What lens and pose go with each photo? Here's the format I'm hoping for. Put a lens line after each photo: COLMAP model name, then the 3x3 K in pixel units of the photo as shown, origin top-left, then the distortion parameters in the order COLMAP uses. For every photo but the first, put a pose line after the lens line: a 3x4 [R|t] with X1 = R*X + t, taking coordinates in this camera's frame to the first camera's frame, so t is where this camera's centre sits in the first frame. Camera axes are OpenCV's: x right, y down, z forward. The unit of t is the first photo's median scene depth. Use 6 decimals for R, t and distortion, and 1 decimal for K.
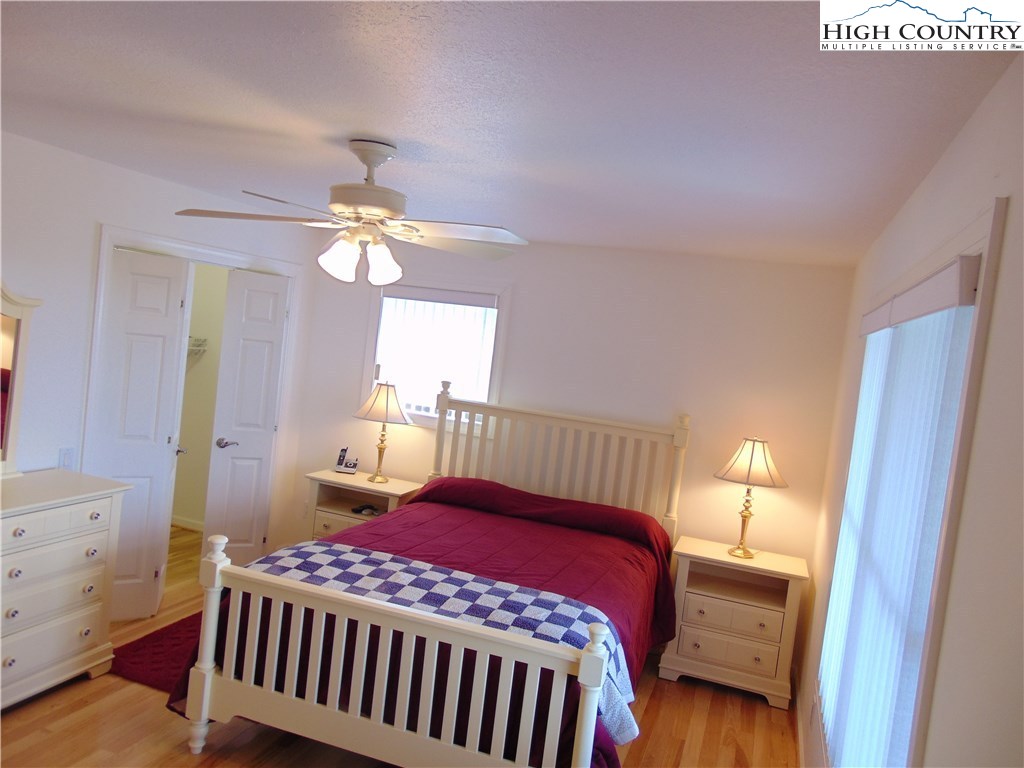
lens RADIAL K [[767.6, 0, 516.0], [0, 767.6, 383.2], [0, 0, 1]] dist [-0.013242, 0.041886]
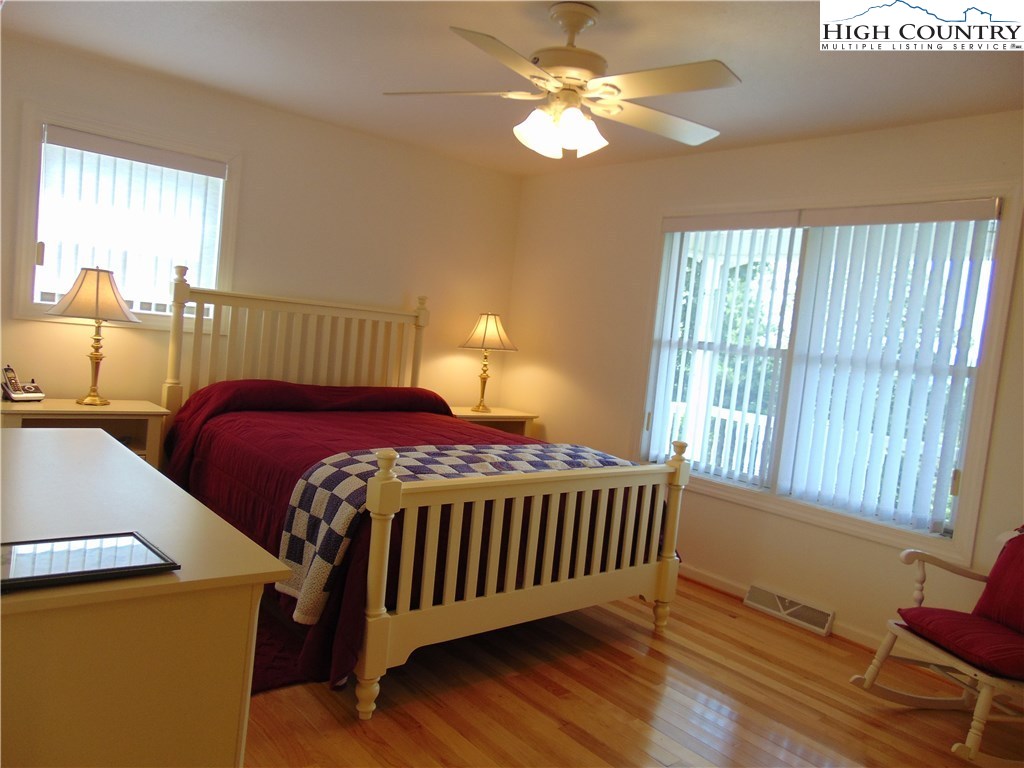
lens RADIAL K [[767.6, 0, 514.0], [0, 767.6, 385.1], [0, 0, 1]] dist [-0.013242, 0.041886]
pose [[0.545386, -0.133723, 0.827449, -0.581350], [0.008682, 0.988040, 0.153953, -0.000202], [-0.838140, -0.076780, 0.540025, 0.267477]]
